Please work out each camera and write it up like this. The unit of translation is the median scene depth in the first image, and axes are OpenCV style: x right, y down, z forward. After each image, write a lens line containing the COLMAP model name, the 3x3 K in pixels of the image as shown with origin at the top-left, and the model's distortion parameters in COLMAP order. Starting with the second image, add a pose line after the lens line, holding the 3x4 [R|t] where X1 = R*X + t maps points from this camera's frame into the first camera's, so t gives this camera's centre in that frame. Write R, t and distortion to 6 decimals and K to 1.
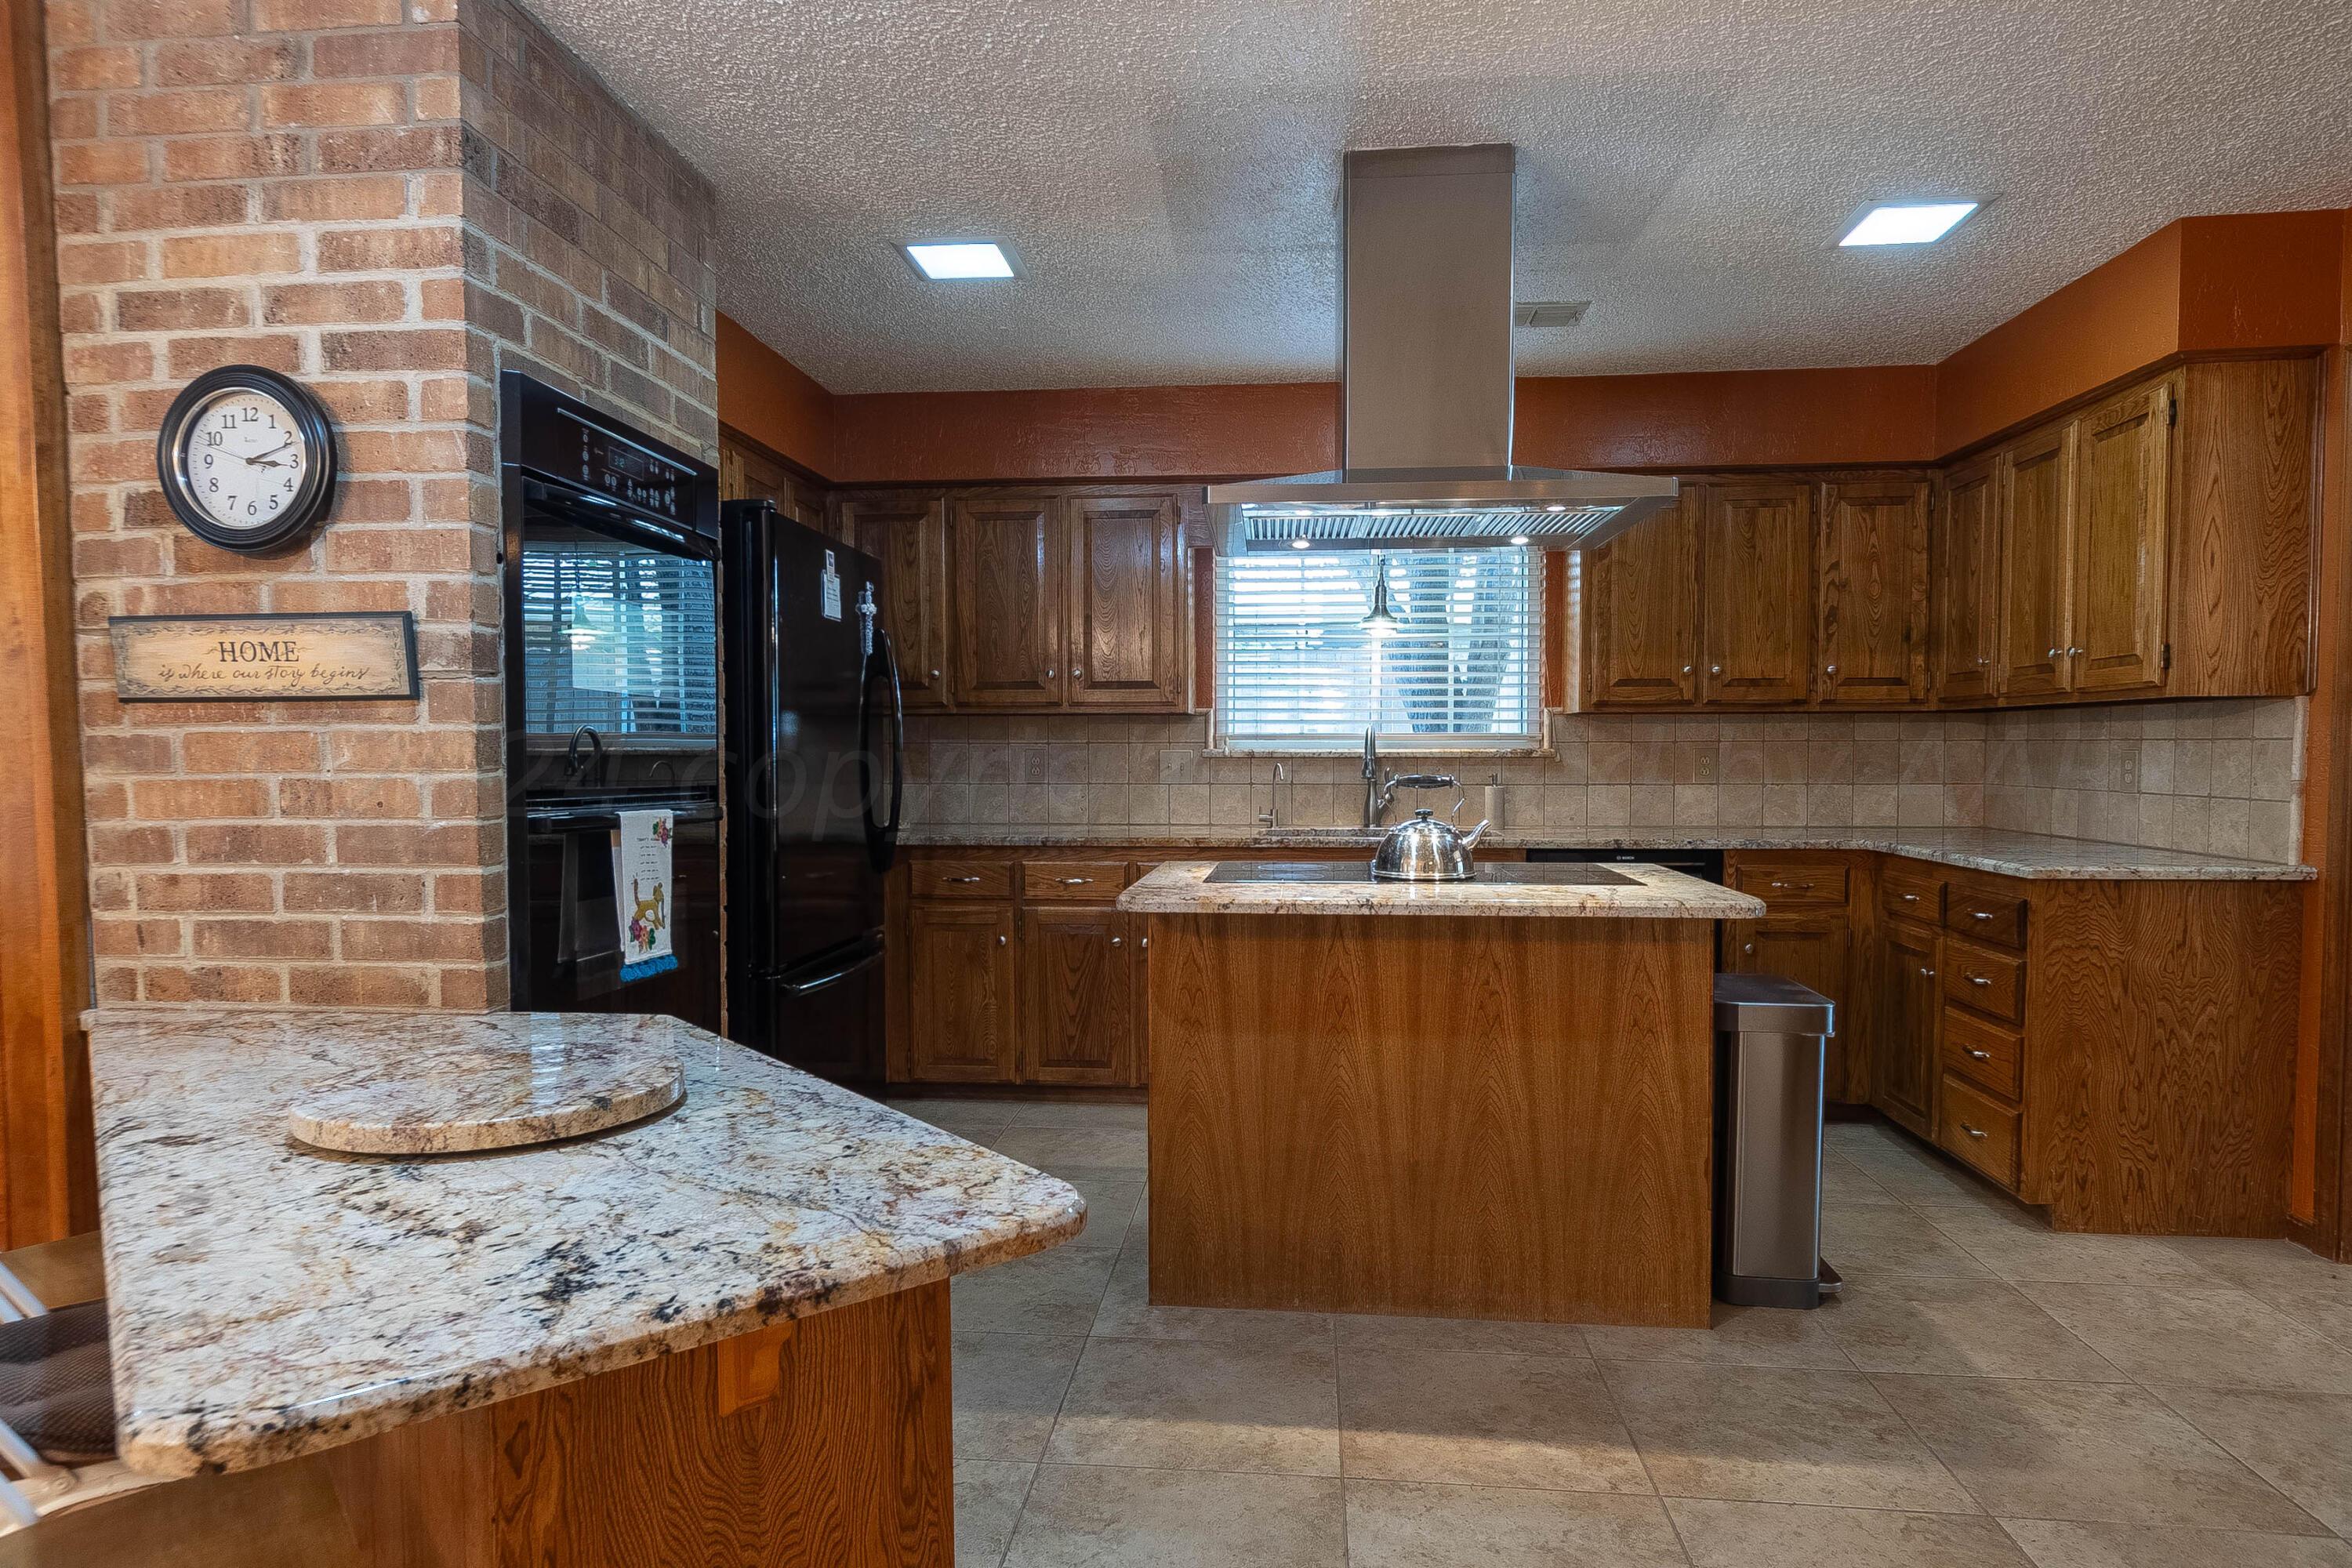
lens RADIAL K [[1370.9, 0, 1175.4], [0, 1370.9, 792.9], [0, 0, 1]] dist [-0.003971, -0.000071]
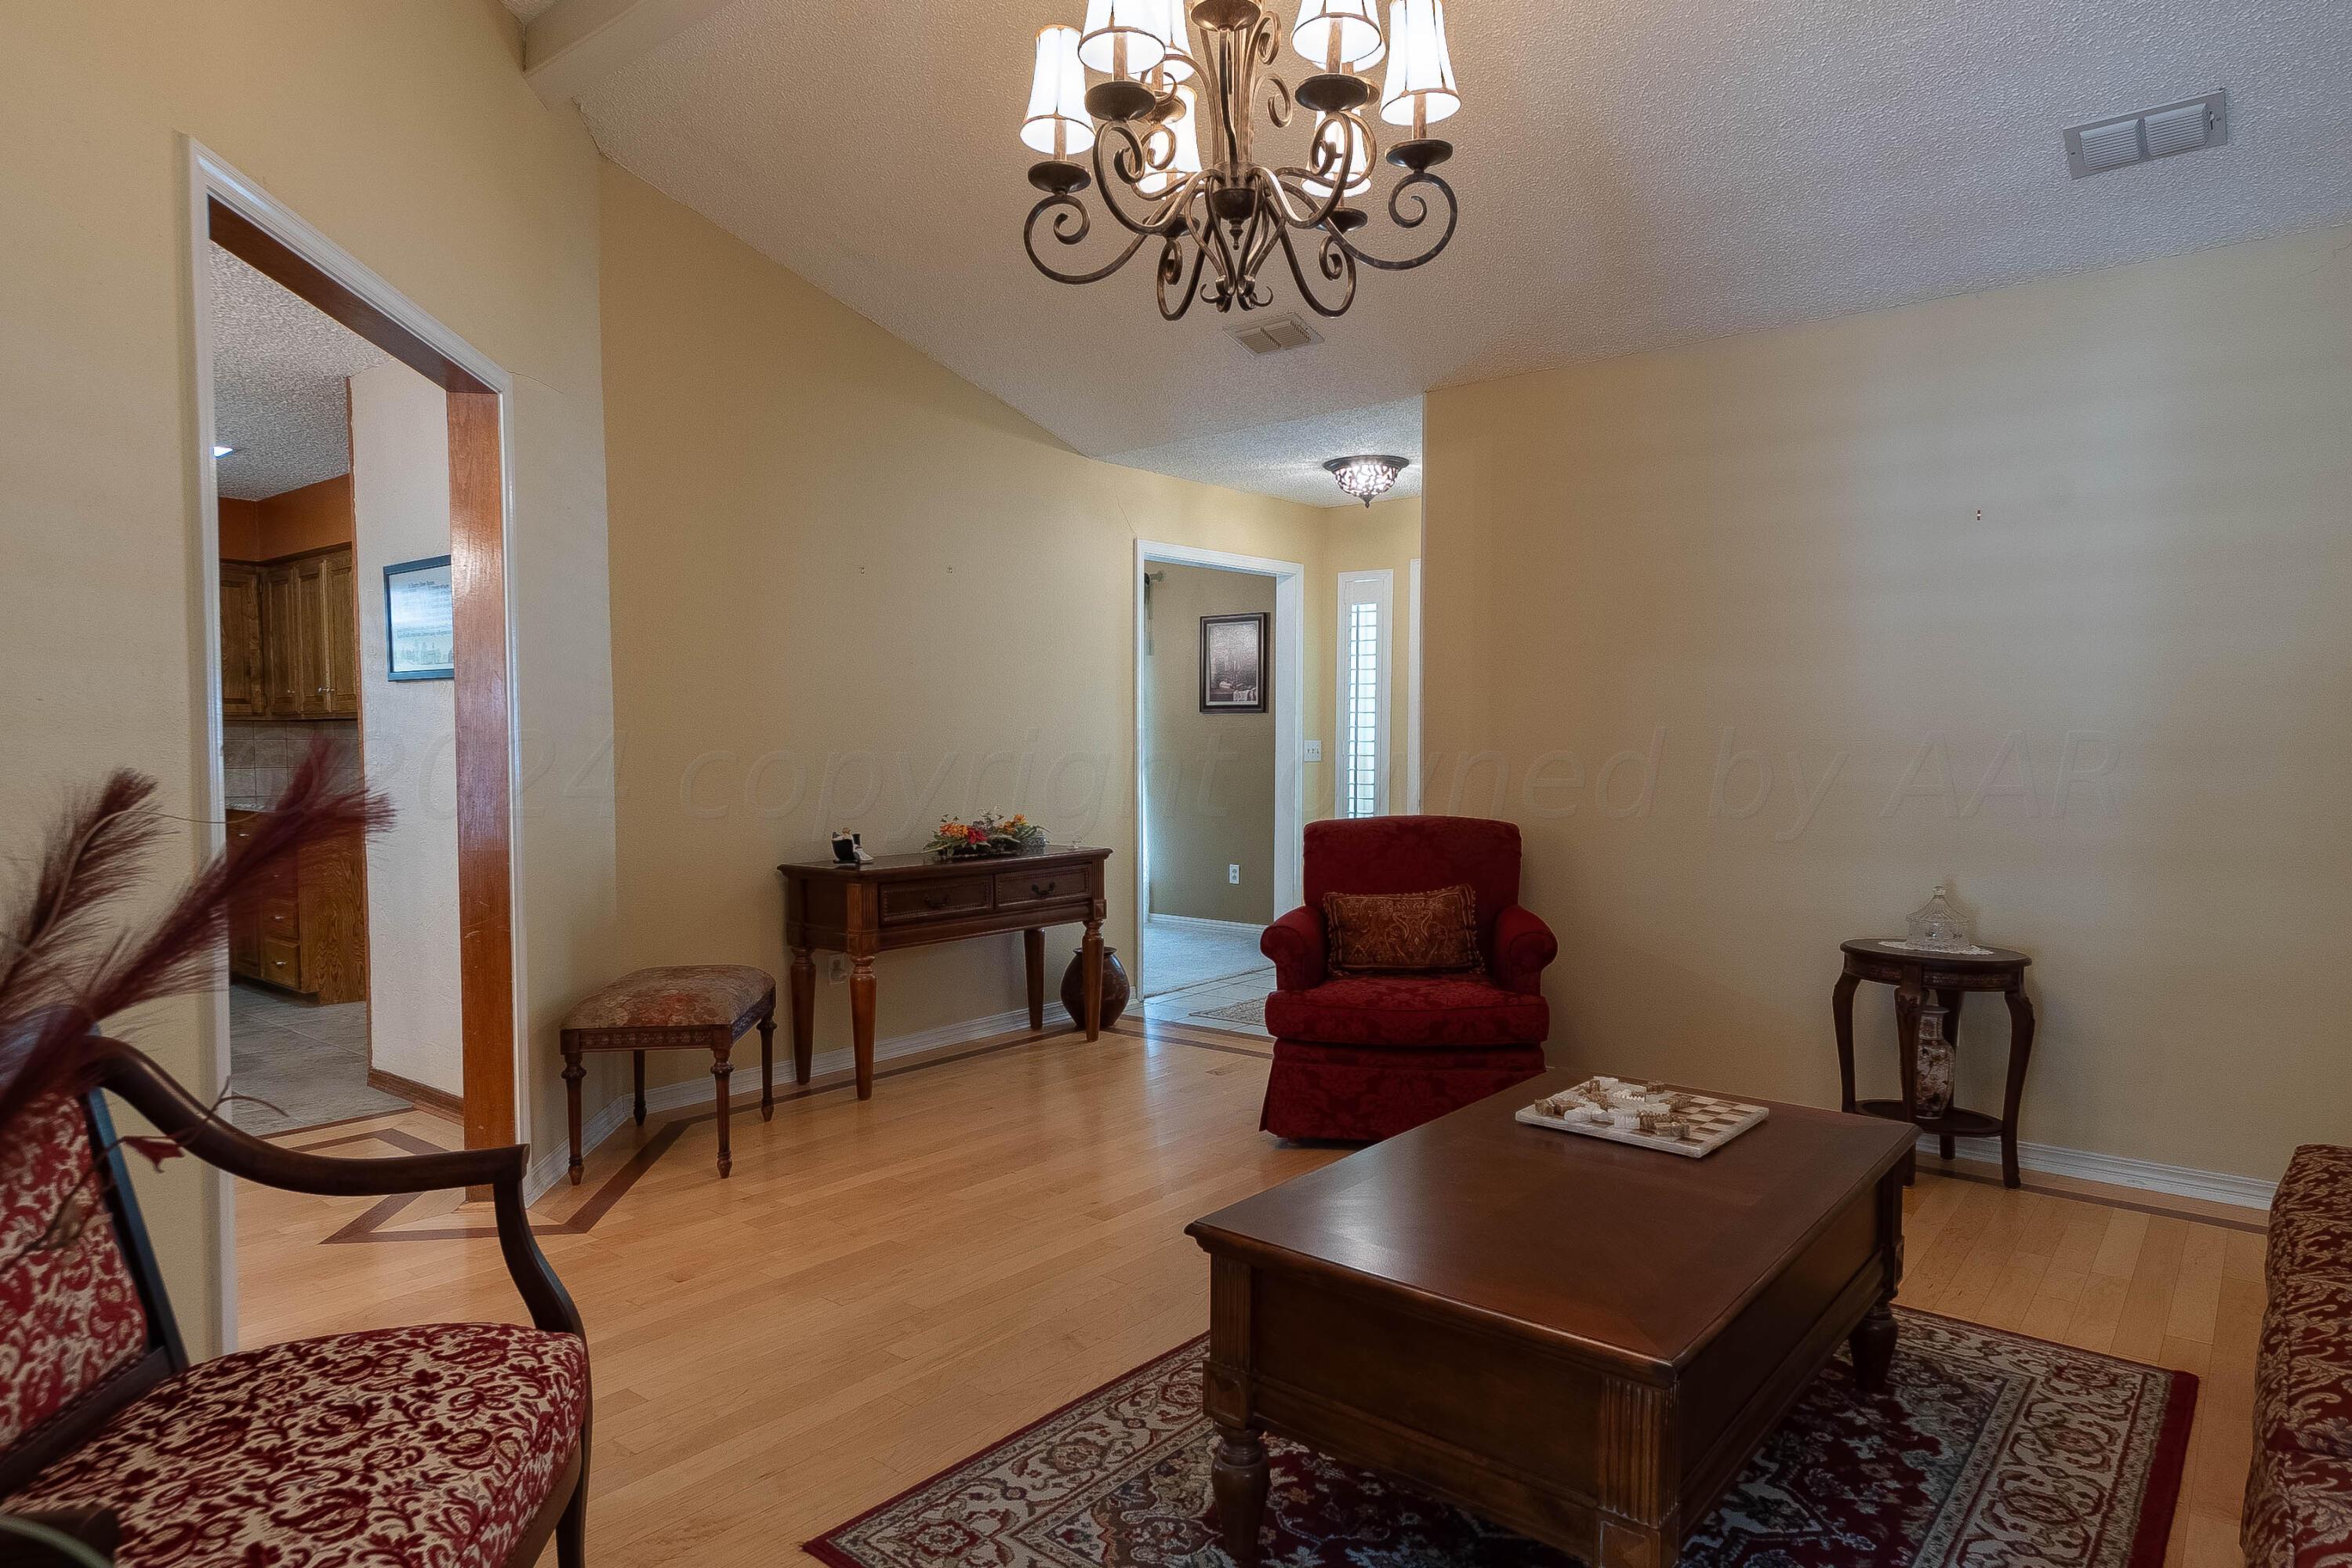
lens RADIAL K [[1370.9, 0, 1175.8], [0, 1370.9, 799.7], [0, 0, 1]] dist [-0.003971, -0.000071]
pose [[0.548169, -0.038773, 0.835469, -0.194006], [0.032088, 0.999164, 0.025316, 0.024831], [-0.835752, 0.012931, 0.548955, -0.743169]]
